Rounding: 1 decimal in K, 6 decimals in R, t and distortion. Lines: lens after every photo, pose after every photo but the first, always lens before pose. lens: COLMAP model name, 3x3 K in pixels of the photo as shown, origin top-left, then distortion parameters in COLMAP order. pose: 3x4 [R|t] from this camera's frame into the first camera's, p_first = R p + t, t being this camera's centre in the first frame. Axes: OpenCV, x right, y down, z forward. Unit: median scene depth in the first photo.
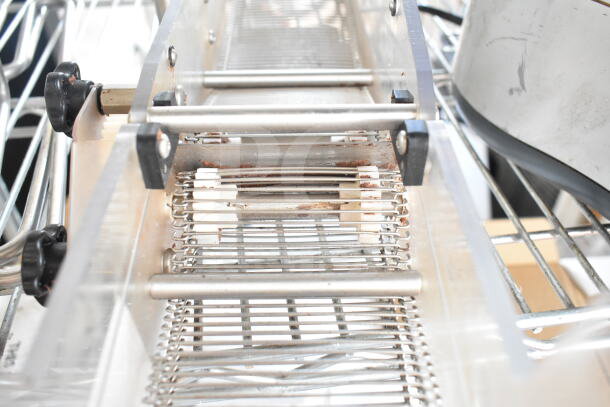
lens RADIAL K [[571.8, 0, 305.0], [0, 571.8, 203.5], [0, 0, 1]] dist [-0.001825, 0.001140]
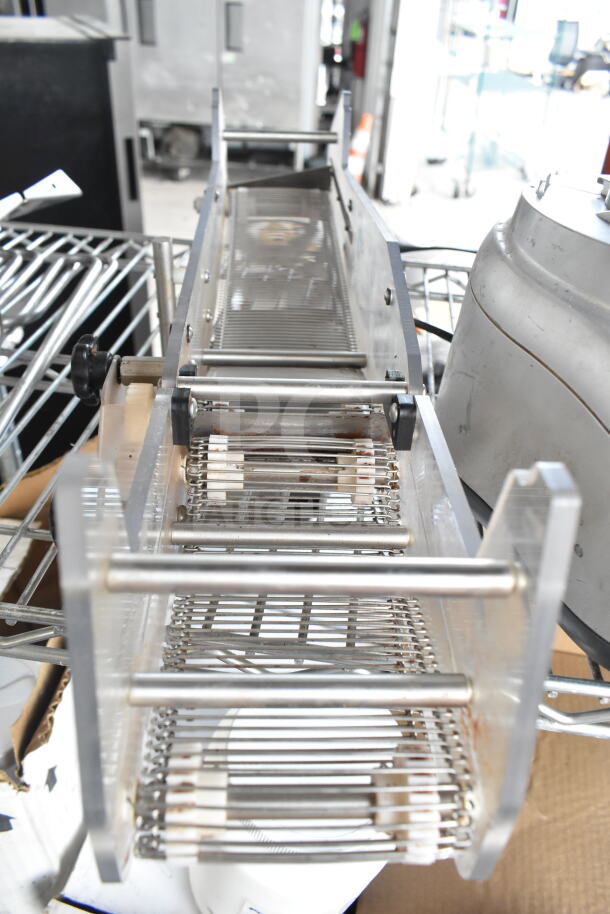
lens RADIAL K [[718.8, 0, 305.0], [0, 718.8, 457.0], [0, 0, 1]] dist [0.003341, 0.005022]
pose [[0.998711, 0.029603, 0.041239, -0.062183], [-0.025873, 0.995763, -0.088236, 0.102937], [-0.043676, 0.087056, 0.995246, -0.396079]]
